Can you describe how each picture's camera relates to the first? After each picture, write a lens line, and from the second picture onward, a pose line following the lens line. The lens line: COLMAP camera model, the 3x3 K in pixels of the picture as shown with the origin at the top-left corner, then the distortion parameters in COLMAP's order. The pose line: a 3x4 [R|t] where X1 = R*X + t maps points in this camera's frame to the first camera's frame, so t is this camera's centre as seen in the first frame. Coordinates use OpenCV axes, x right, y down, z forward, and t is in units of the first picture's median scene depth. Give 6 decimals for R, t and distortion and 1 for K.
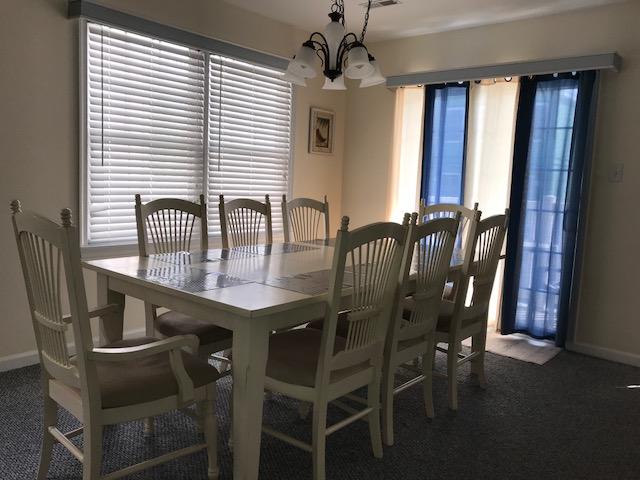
lens RADIAL K [[524.0, 0, 319.7], [0, 524.0, 240.0], [0, 0, 1]] dist [0.027114, -0.032211]
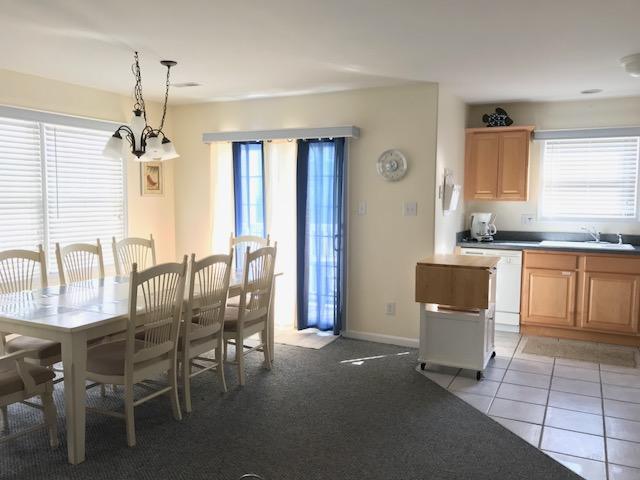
lens RADIAL K [[524.0, 0, 321.6], [0, 524.0, 239.9], [0, 0, 1]] dist [0.027114, -0.032211]
pose [[0.969111, -0.058122, 0.239678, 0.117760], [0.063301, 0.997897, -0.013962, -0.030924], [-0.238362, 0.028702, 0.970752, -0.364068]]
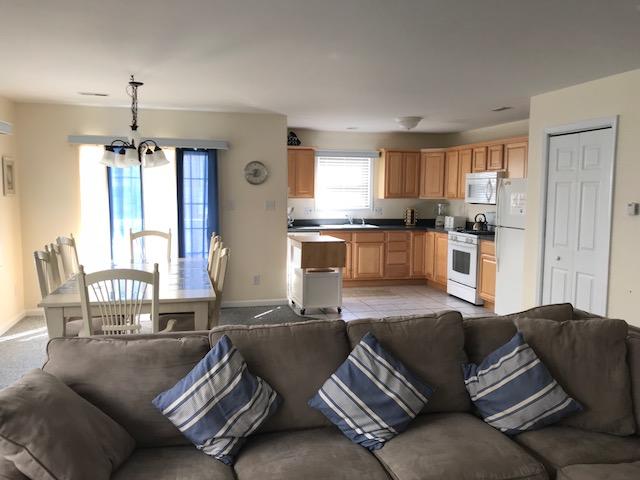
lens RADIAL K [[524.0, 0, 320.5], [0, 524.0, 243.0], [0, 0, 1]] dist [0.027114, -0.032211]
pose [[0.568040, -0.119061, 0.814344, -0.806082], [0.111520, 0.991490, 0.067170, -0.088676], [-0.815411, 0.052660, 0.576483, -0.314071]]
